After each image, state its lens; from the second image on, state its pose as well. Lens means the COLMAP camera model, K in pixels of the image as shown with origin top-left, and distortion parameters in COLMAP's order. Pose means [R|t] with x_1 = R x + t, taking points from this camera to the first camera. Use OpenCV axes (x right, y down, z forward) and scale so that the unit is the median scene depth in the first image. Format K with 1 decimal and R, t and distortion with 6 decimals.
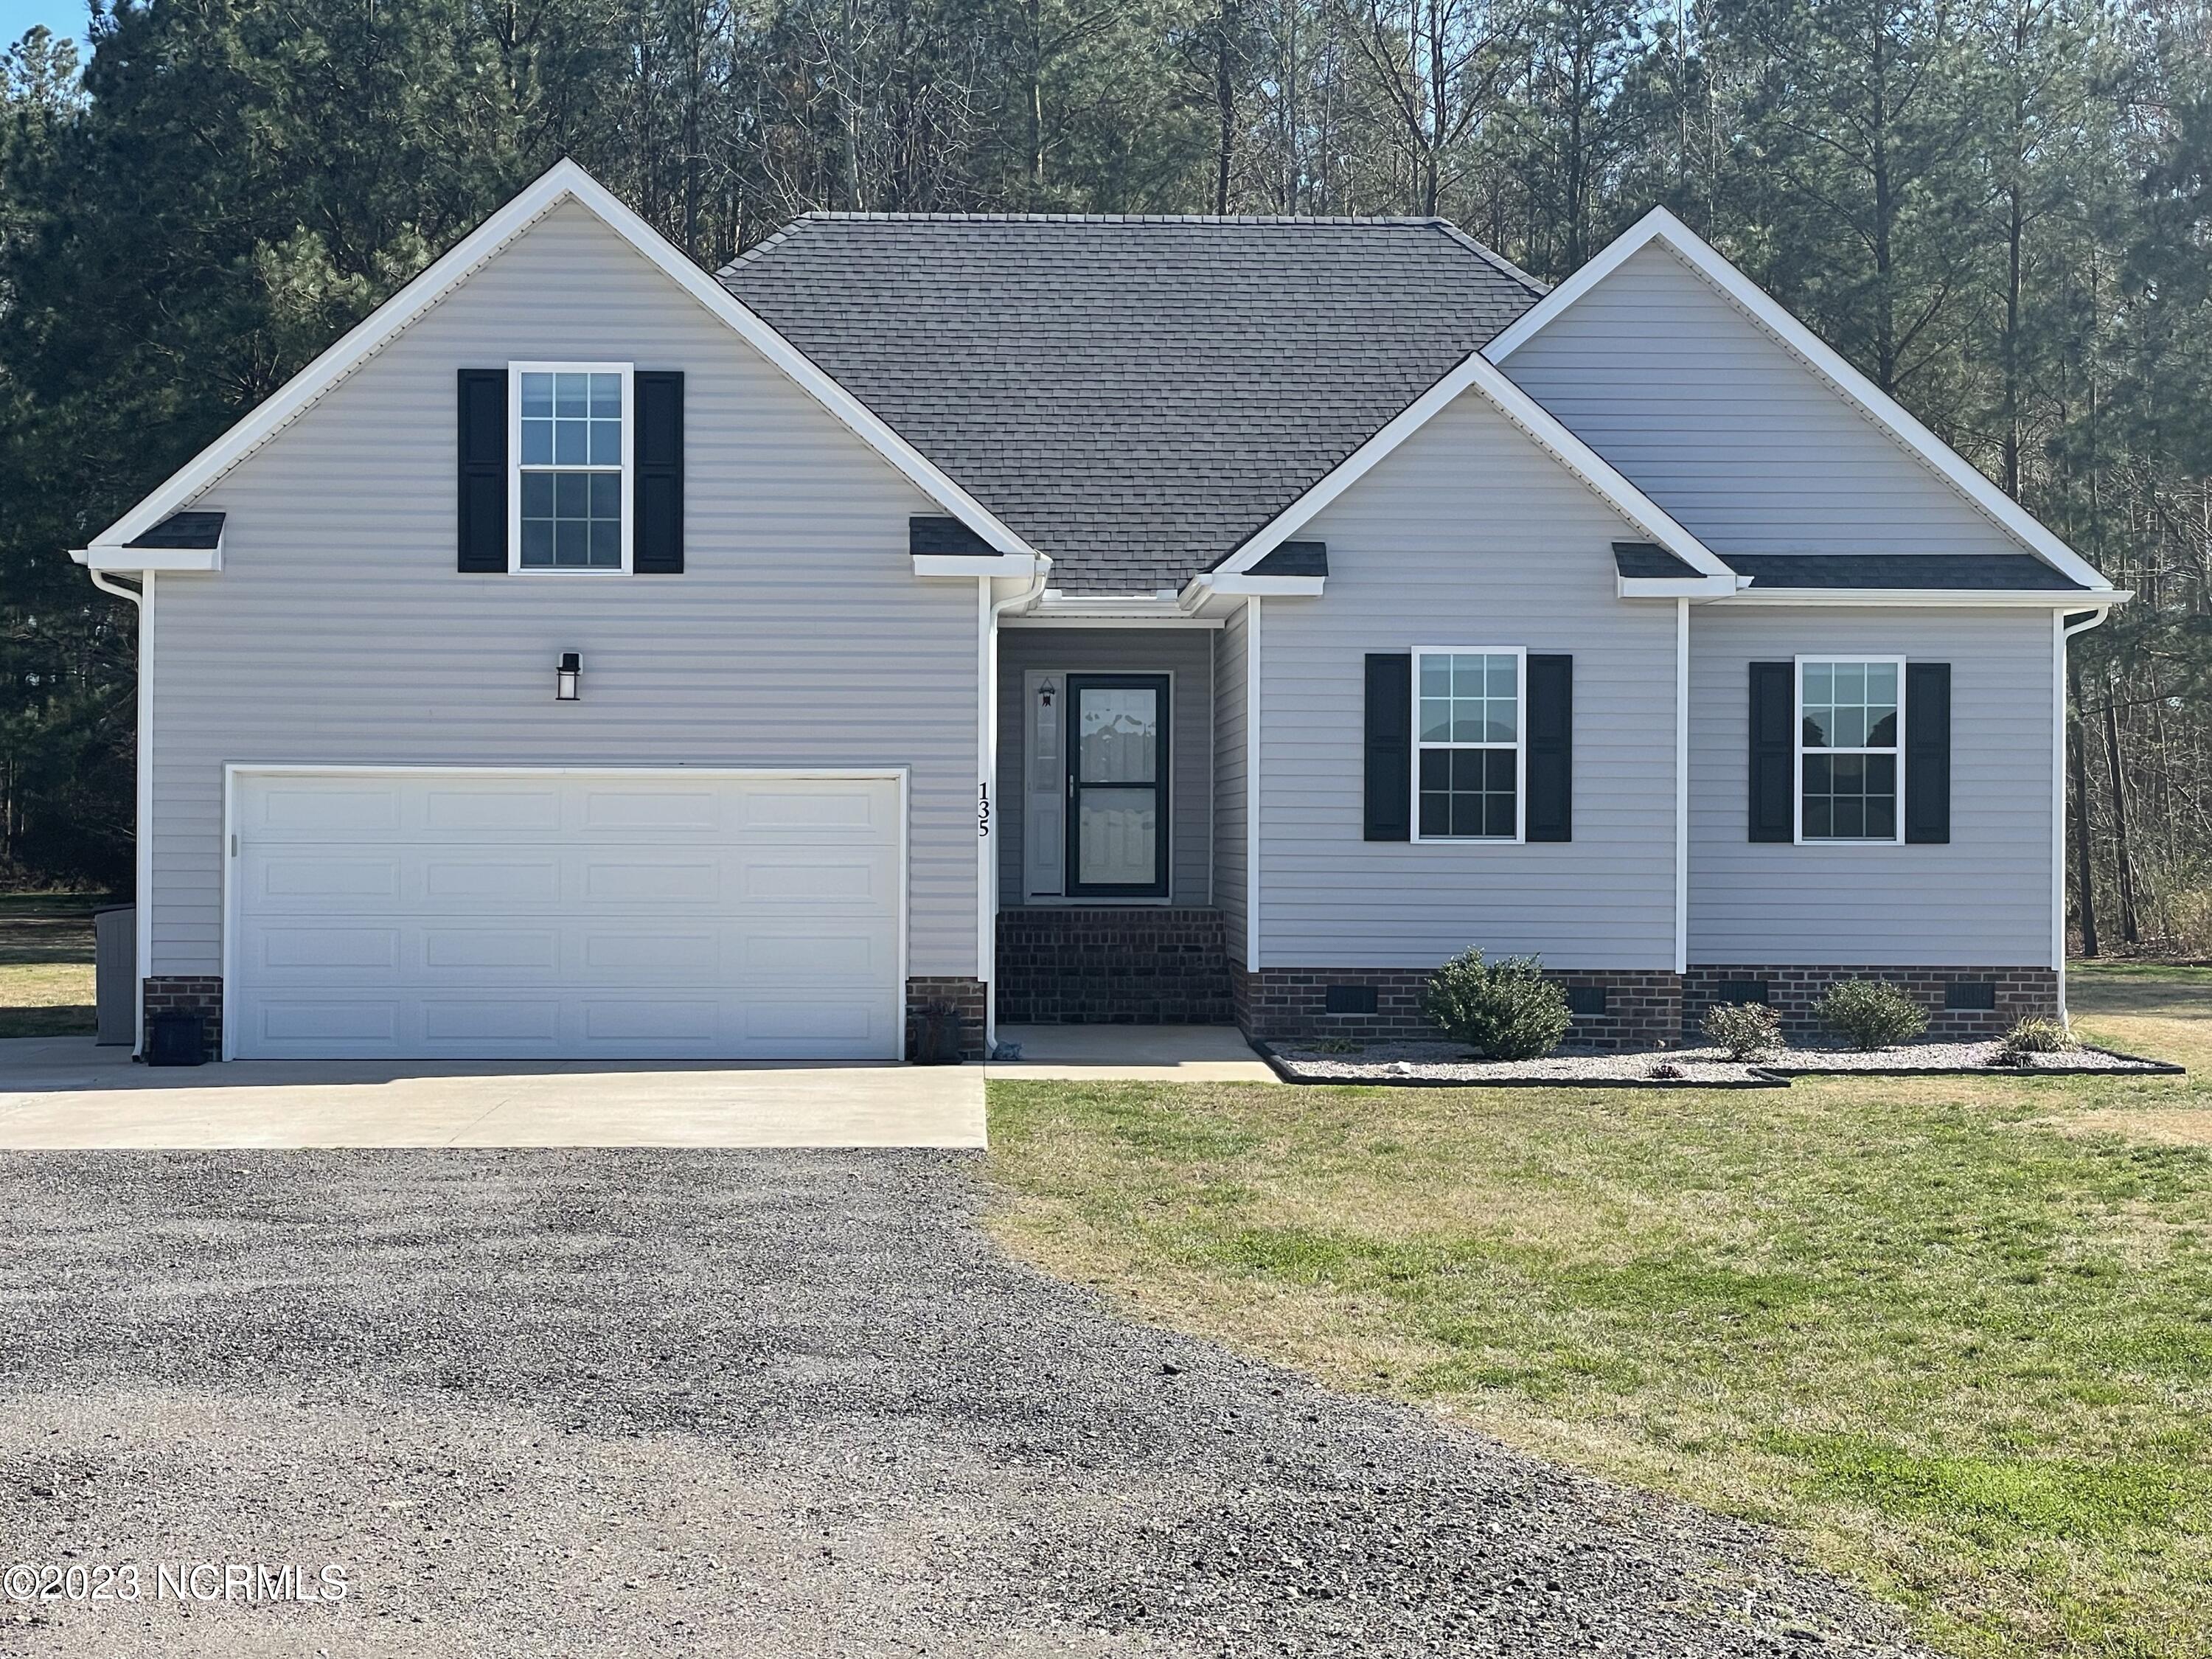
lens RADIAL K [[3731.1, 0, 1117.9], [0, 3731.1, 828.9], [0, 0, 1]] dist [0.114476, 0.000000]
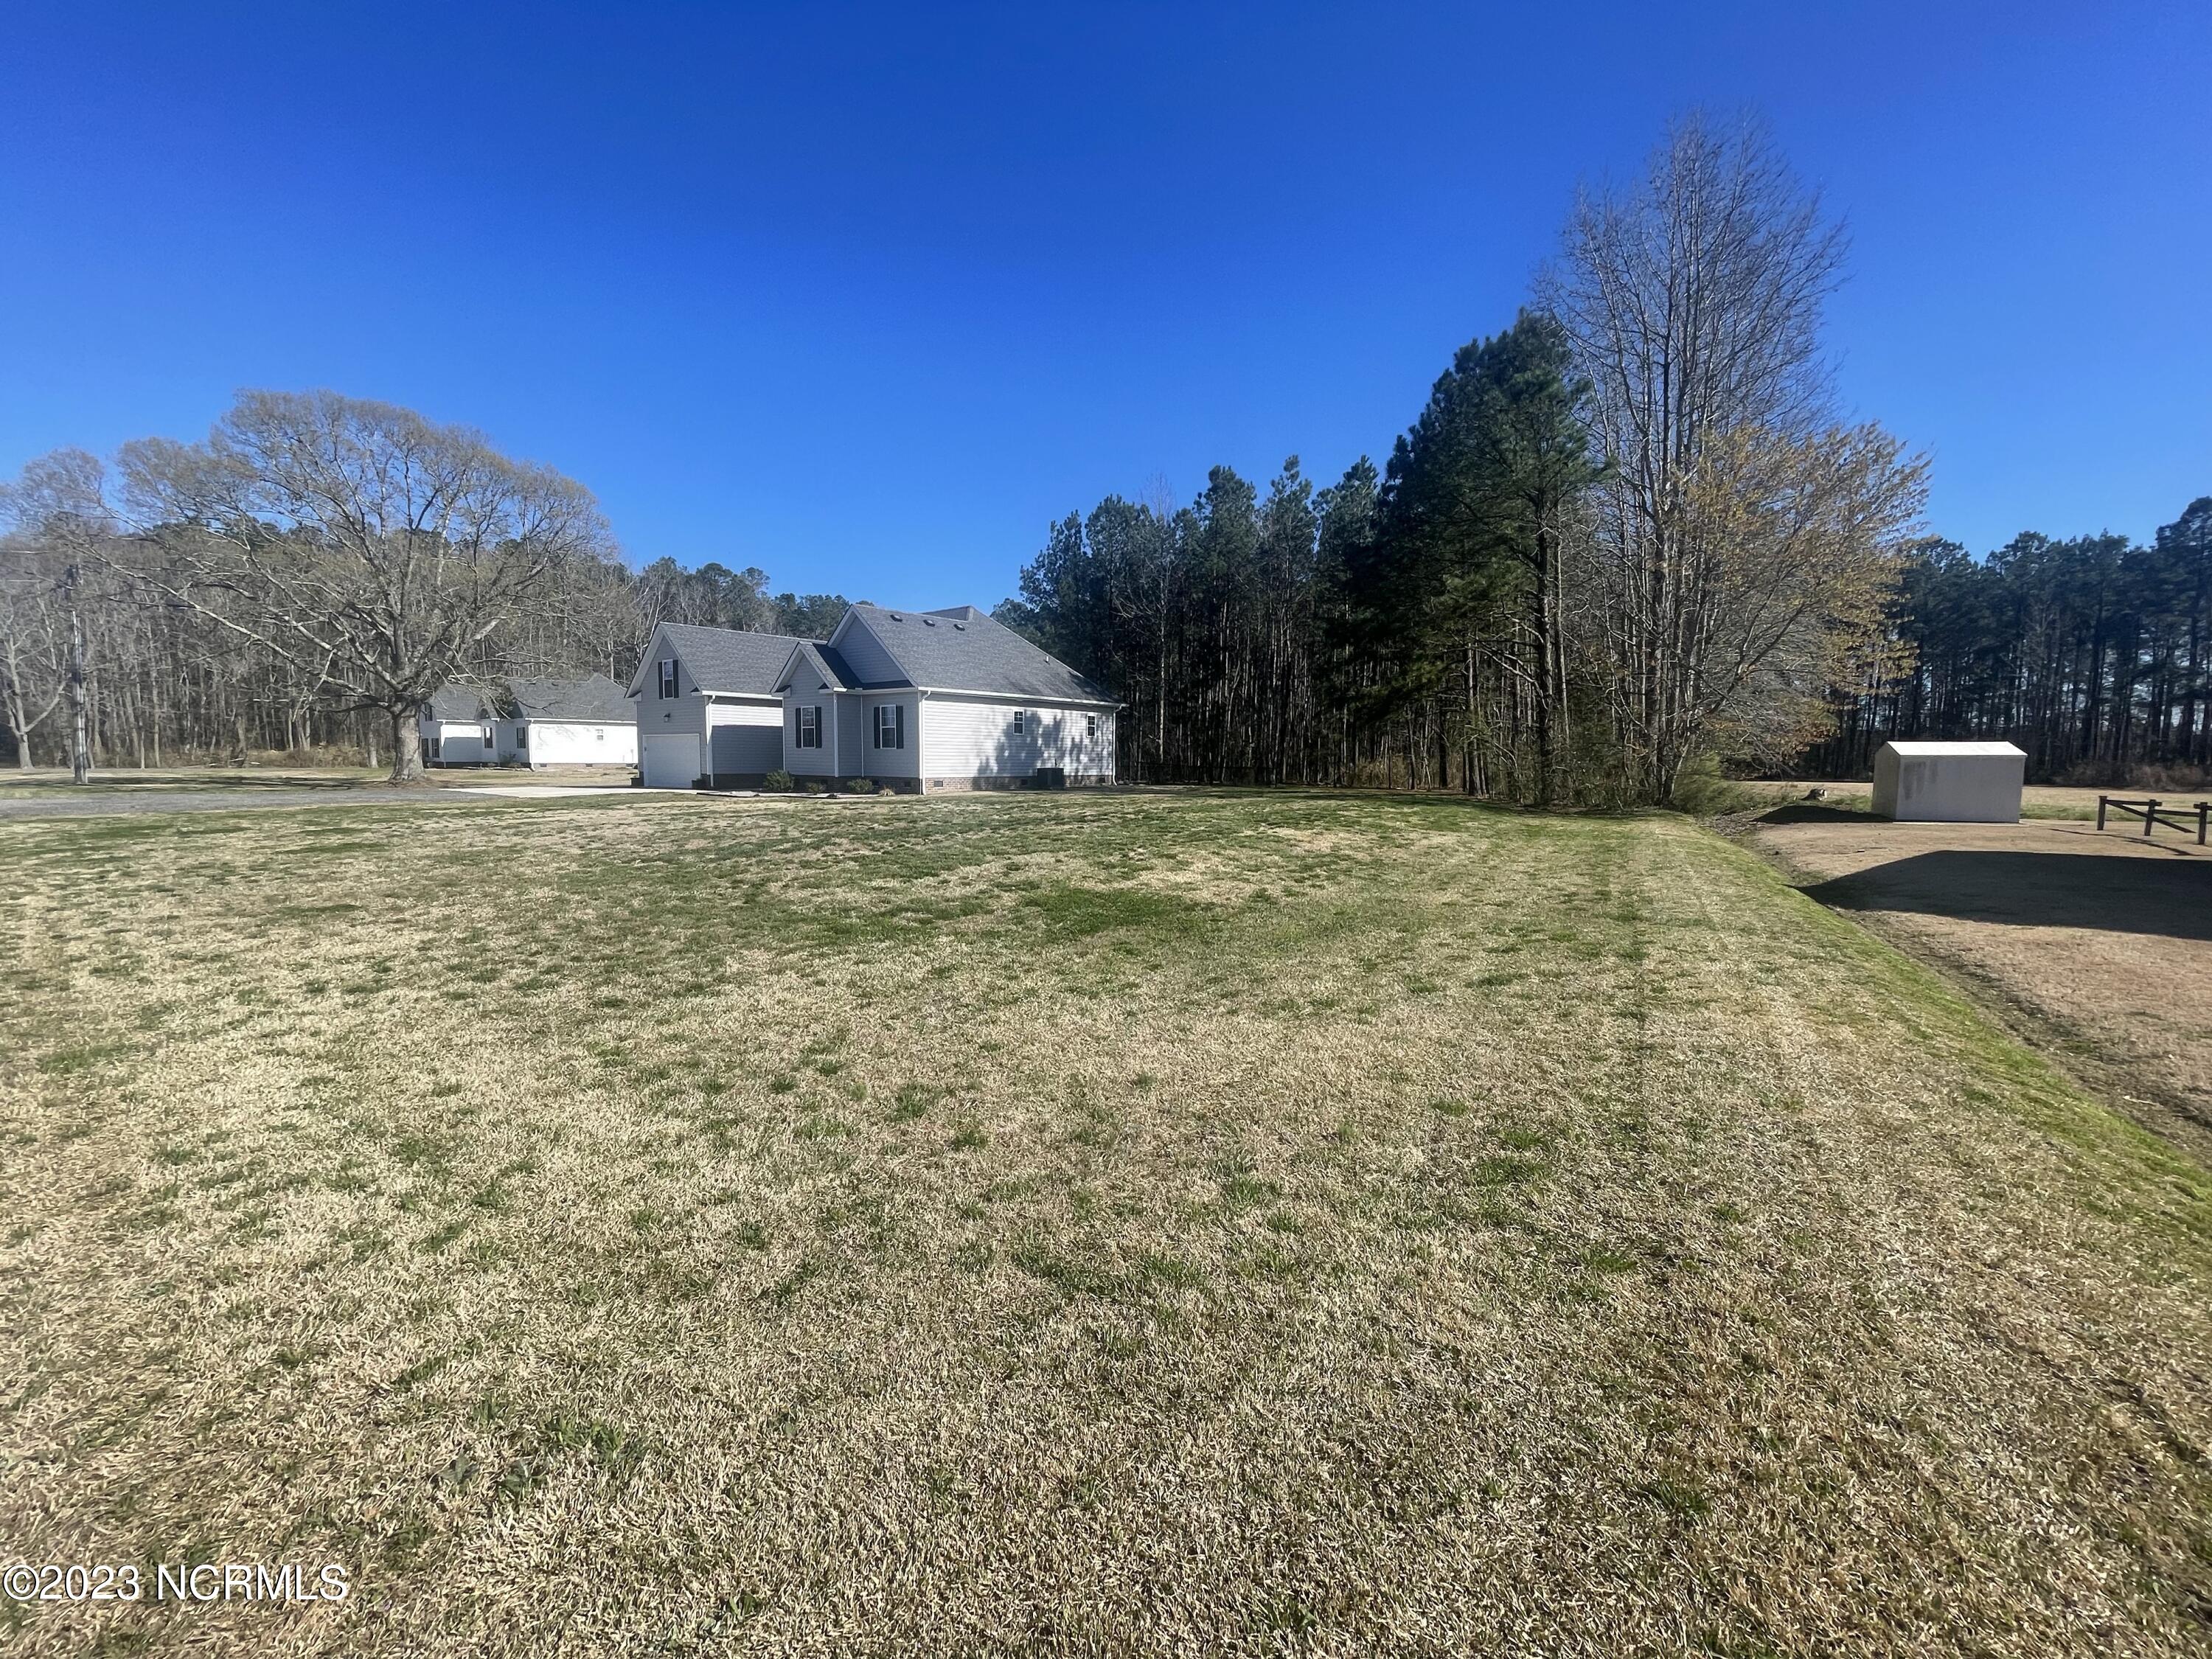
lens RADIAL K [[886.7, 0, 1105.7], [0, 886.7, 828.9], [0, 0, 1]] dist [-0.011329, 0.000433]
pose [[0.749337, 0.054445, -0.659946, 1.094147], [-0.006409, 0.997164, 0.074988, 0.018917], [0.662157, -0.051962, 0.747561, 0.417543]]
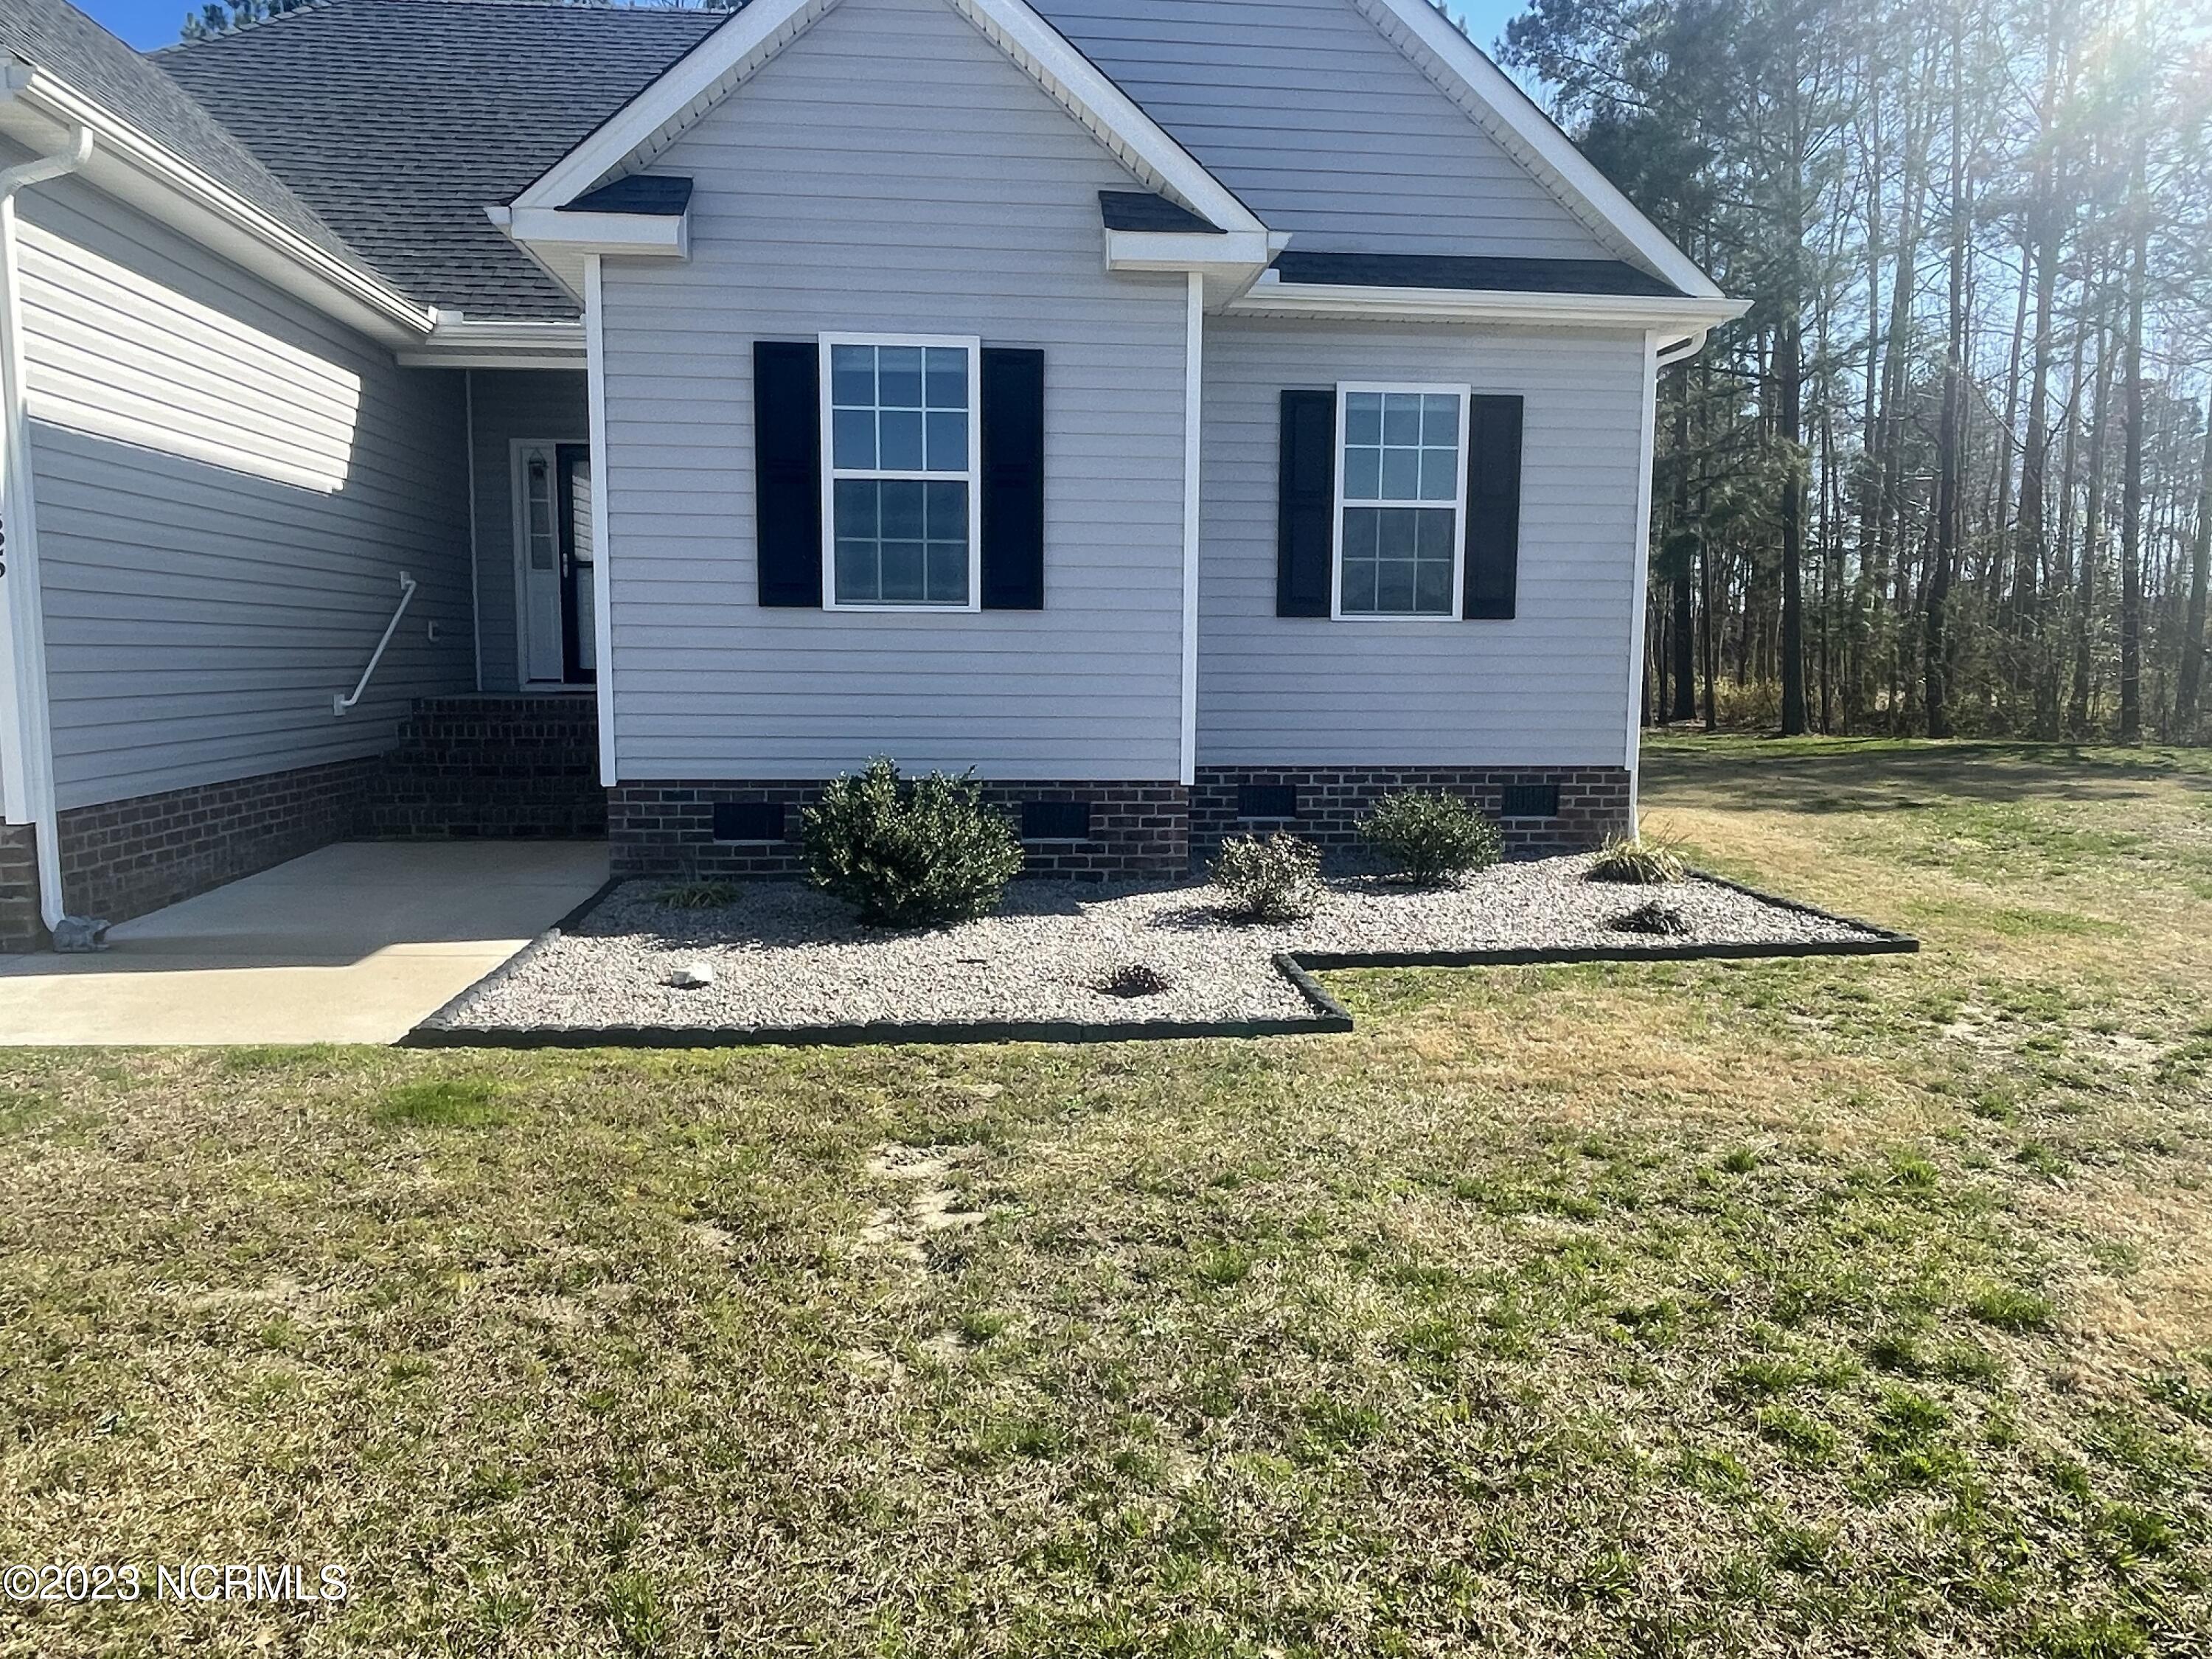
lens RADIAL K [[1517.4, 0, 1113.2], [0, 1517.4, 831.1], [0, 0, 1]] dist [0.004144, -0.017780]
pose [[0.997740, -0.005512, 0.066964, 0.114950], [-0.002145, 0.993507, 0.113748, 0.013010], [-0.067156, -0.113634, 0.991250, 0.695223]]
